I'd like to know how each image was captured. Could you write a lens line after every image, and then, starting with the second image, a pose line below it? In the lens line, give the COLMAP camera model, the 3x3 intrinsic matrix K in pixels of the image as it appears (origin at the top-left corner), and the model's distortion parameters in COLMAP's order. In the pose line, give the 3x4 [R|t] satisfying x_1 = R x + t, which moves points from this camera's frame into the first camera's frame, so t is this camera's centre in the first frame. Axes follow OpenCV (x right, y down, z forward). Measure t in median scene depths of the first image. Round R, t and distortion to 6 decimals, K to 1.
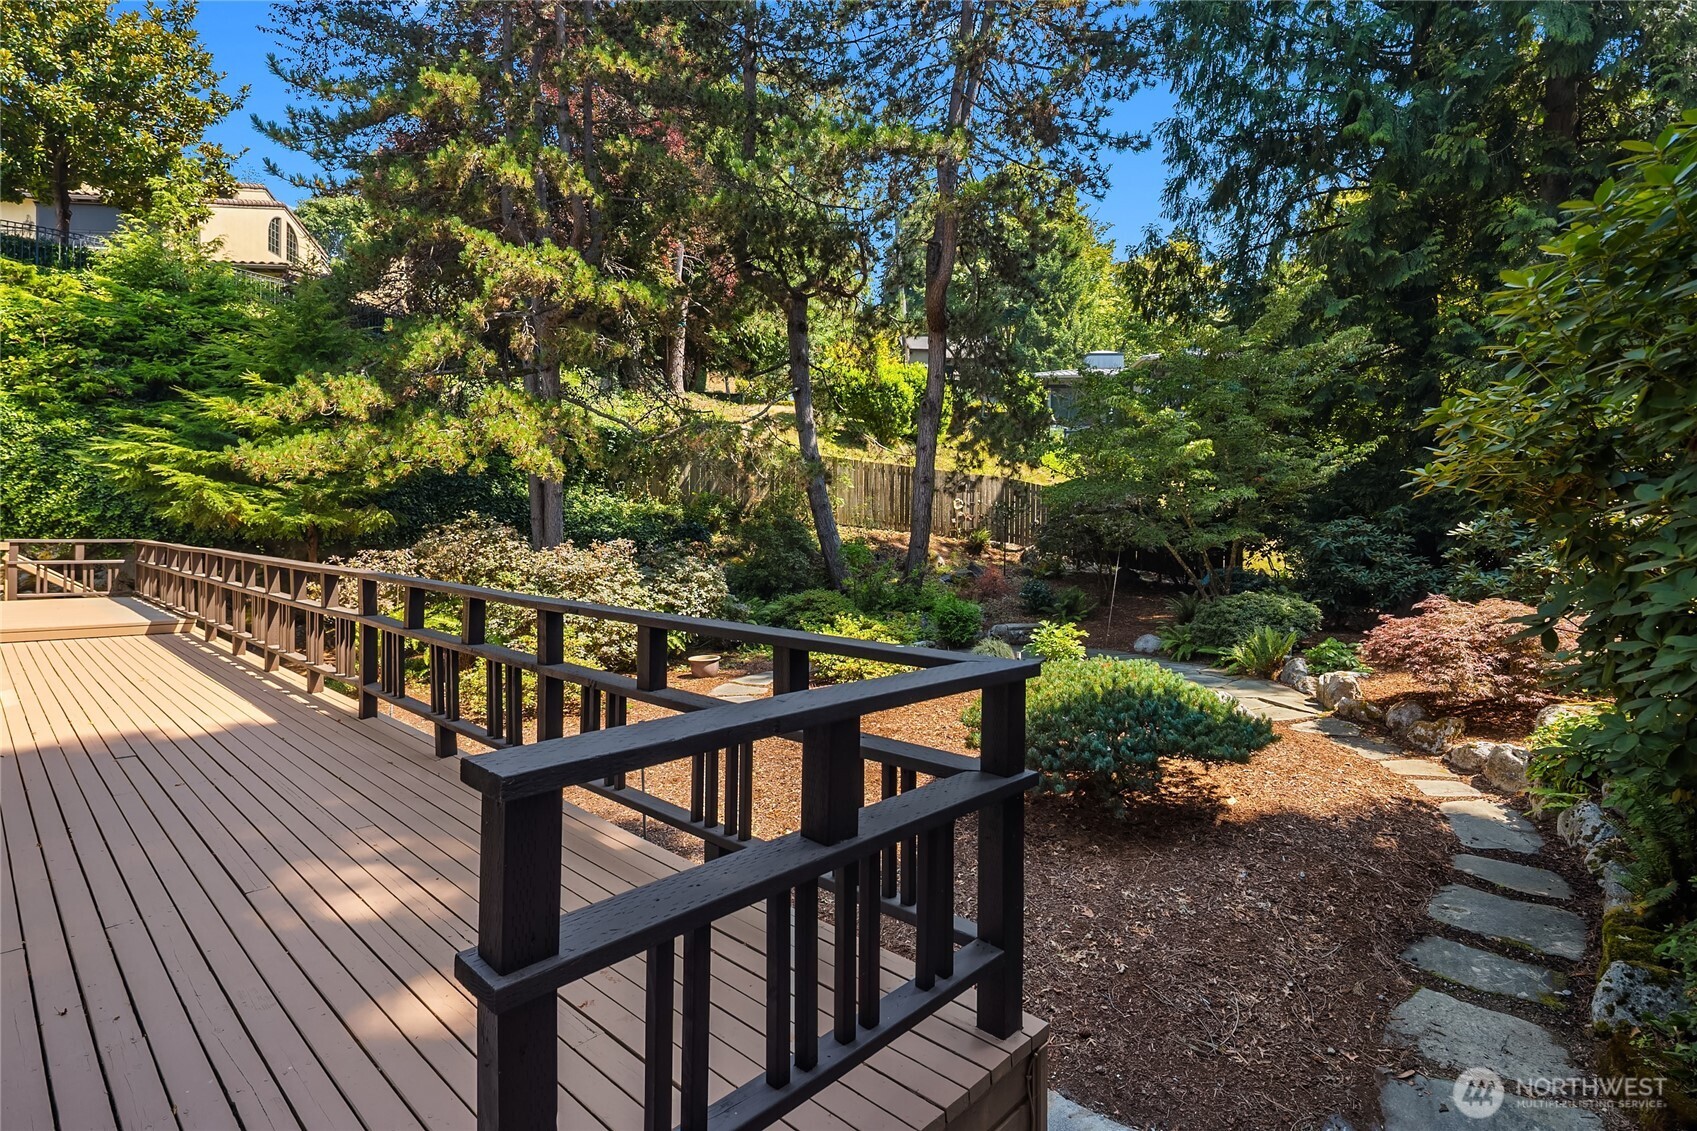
lens RADIAL K [[832.3, 0, 852.4], [0, 832.3, 535.2], [0, 0, 1]] dist [-0.005446, -0.002068]
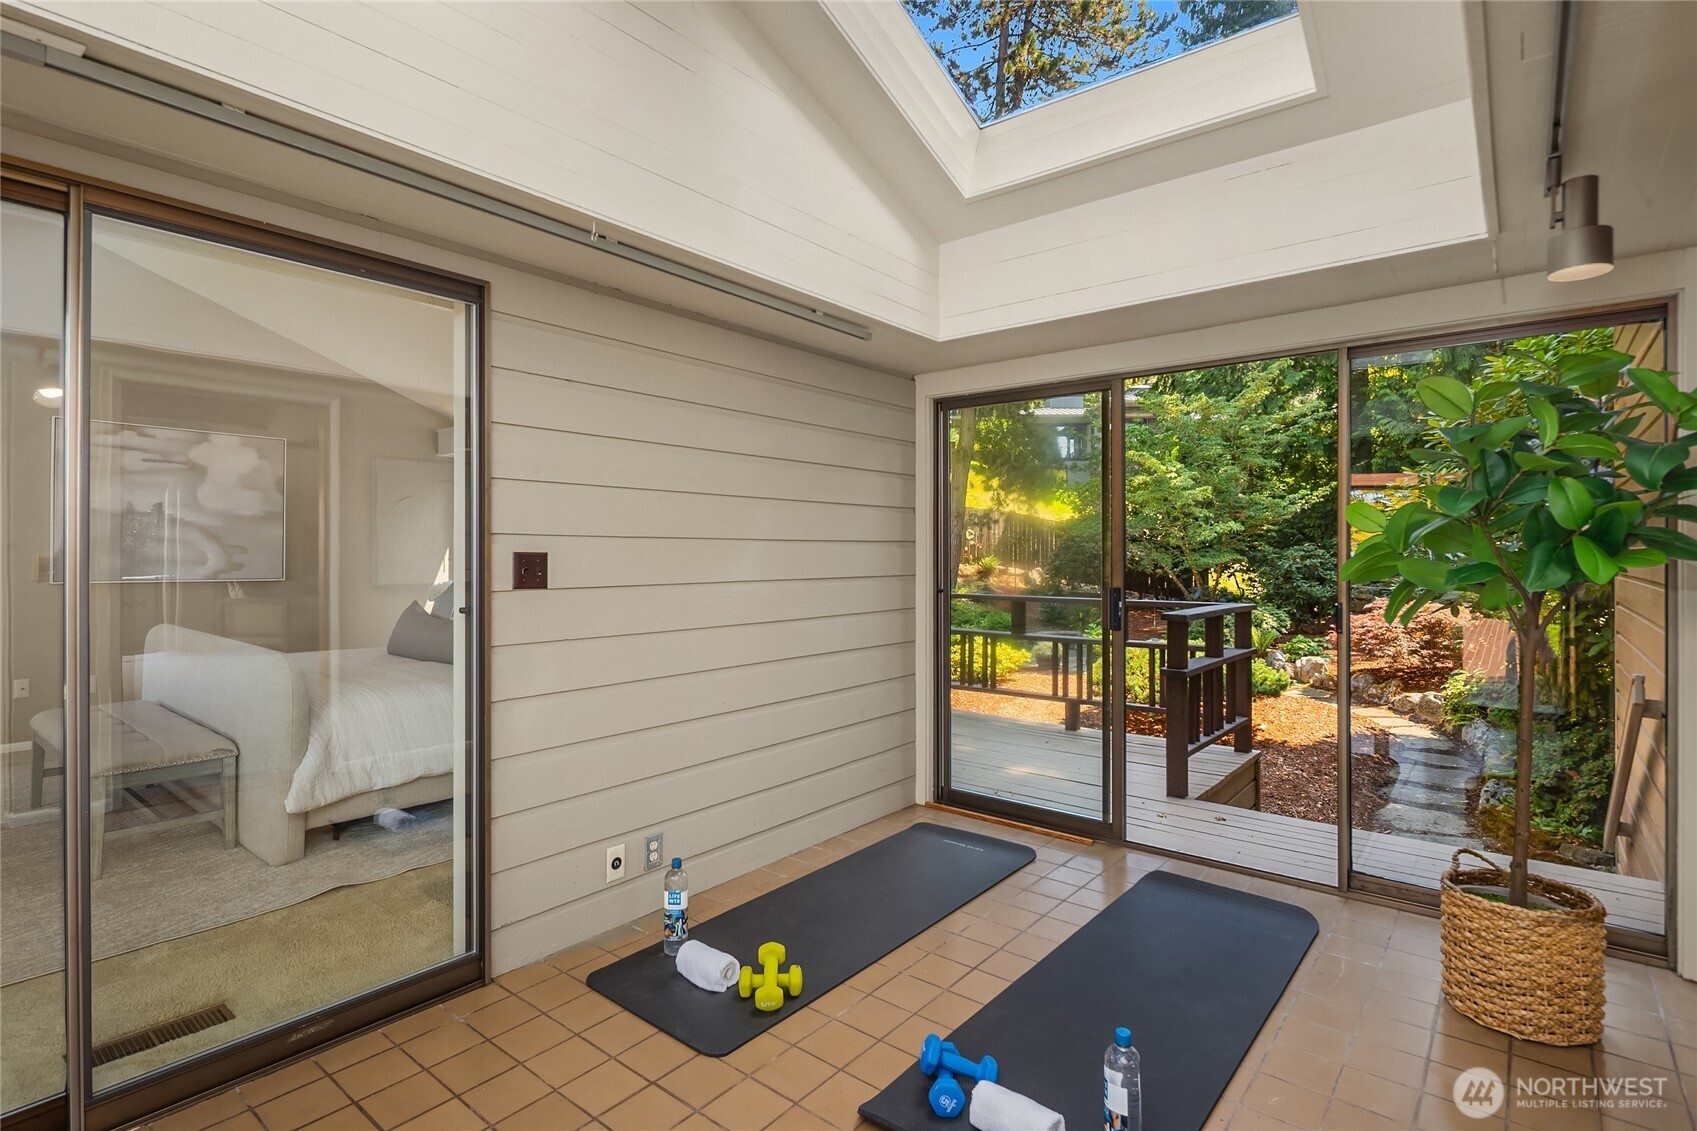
lens RADIAL K [[832.3, 0, 847.7], [0, 832.3, 556.7], [0, 0, 1]] dist [-0.005446, -0.002068]
pose [[0.997932, -0.007746, 0.063806, -0.296479], [0.008388, 0.999917, -0.009796, 0.006752], [-0.063725, 0.010311, 0.997914, -0.361621]]
